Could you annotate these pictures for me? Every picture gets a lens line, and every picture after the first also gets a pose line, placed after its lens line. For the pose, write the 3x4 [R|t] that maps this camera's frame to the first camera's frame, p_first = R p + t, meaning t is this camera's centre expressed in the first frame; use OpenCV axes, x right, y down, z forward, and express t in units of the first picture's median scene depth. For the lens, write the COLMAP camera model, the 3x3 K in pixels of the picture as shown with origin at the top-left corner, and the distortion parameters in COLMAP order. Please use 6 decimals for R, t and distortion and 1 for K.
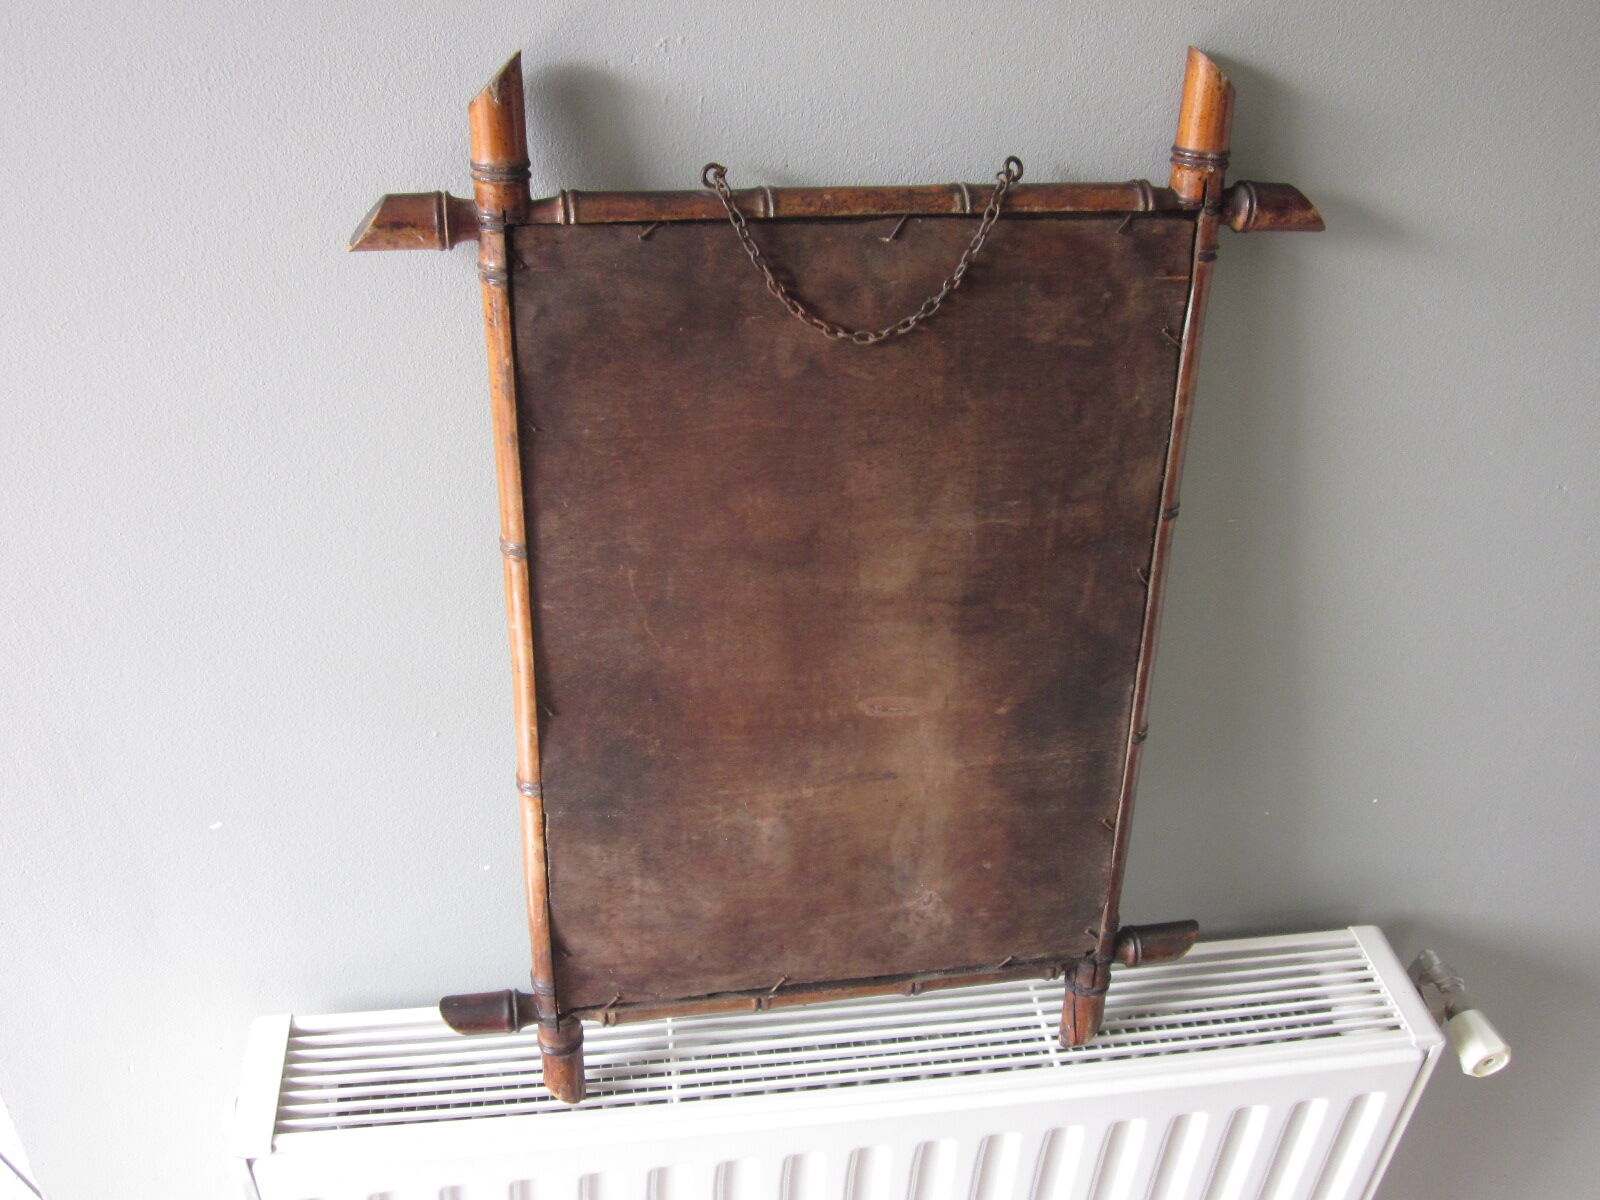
lens RADIAL K [[1540.3, 0, 800.6], [0, 1540.3, 597.0], [0, 0, 1]] dist [-0.066162, 0.025577]
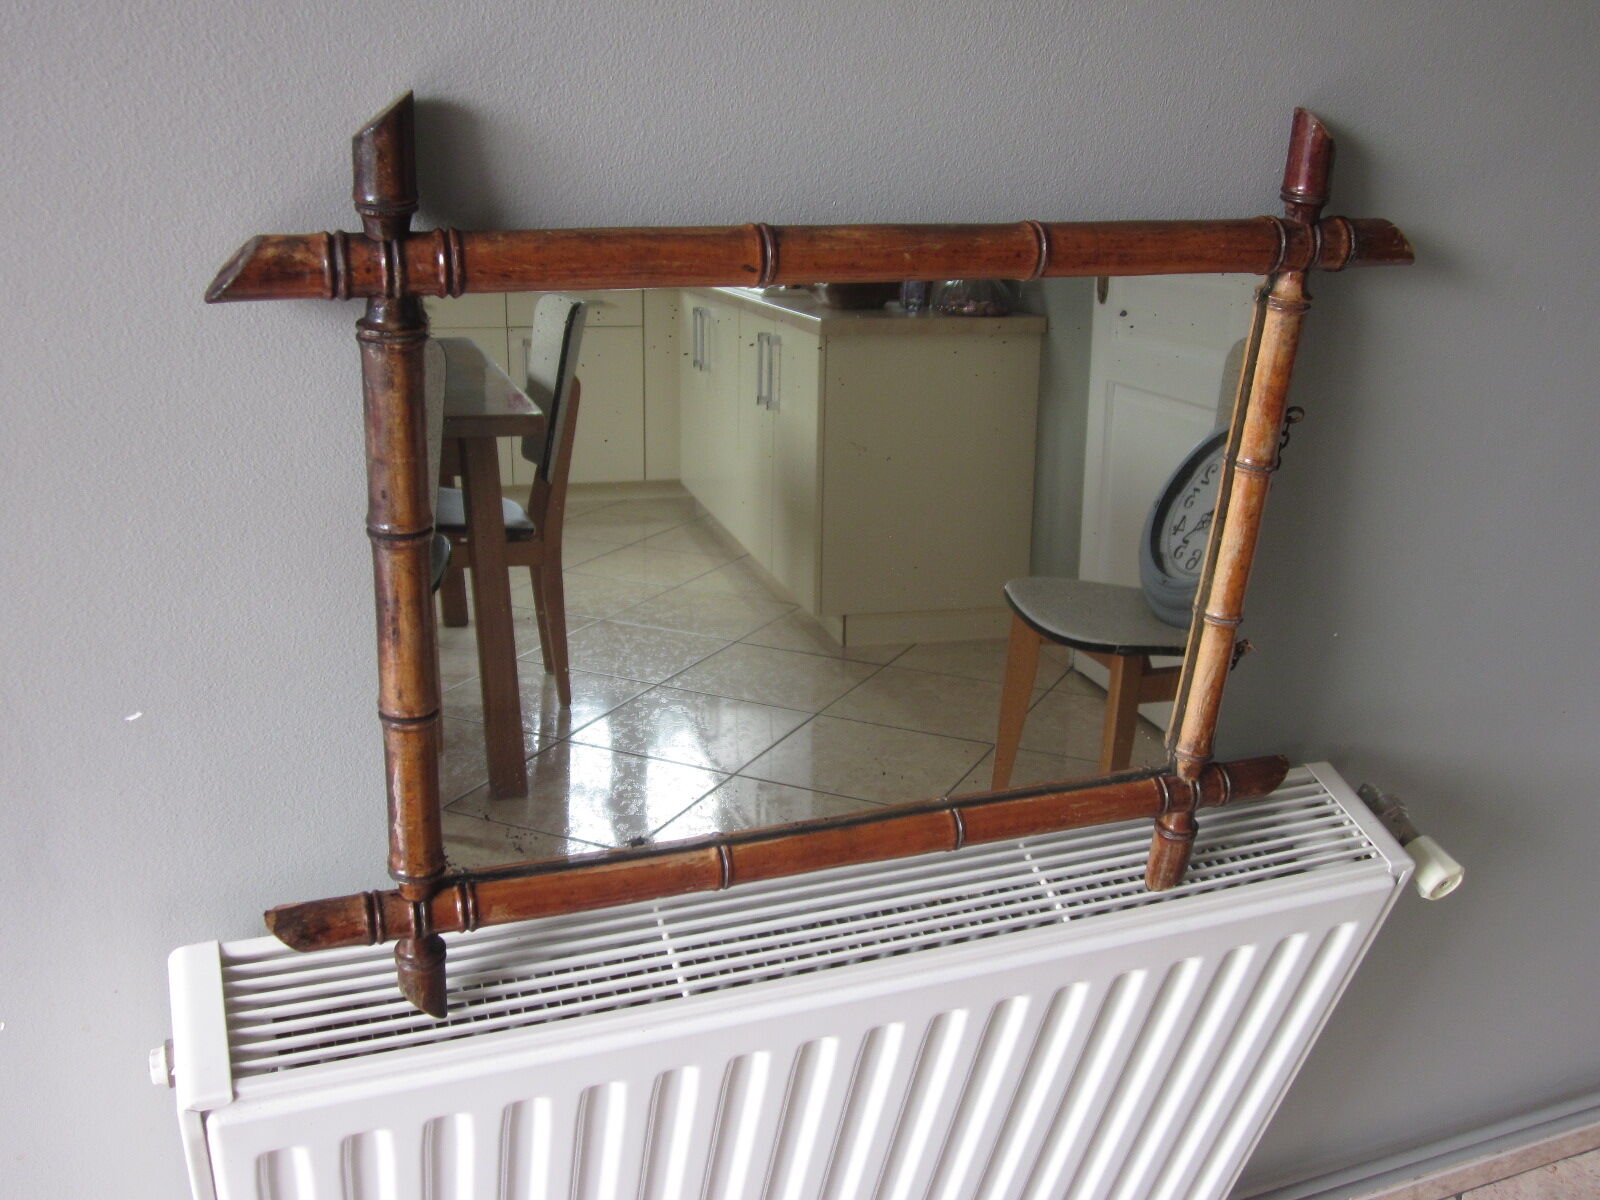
lens RADIAL K [[1540.3, 0, 800.6], [0, 1540.3, 597.0], [0, 0, 1]] dist [-0.066162, 0.025577]
pose [[0.972716, -0.041074, 0.228334, -0.199856], [0.030948, 0.998380, 0.047755, 0.052713], [-0.229925, -0.039385, 0.972411, 0.112907]]
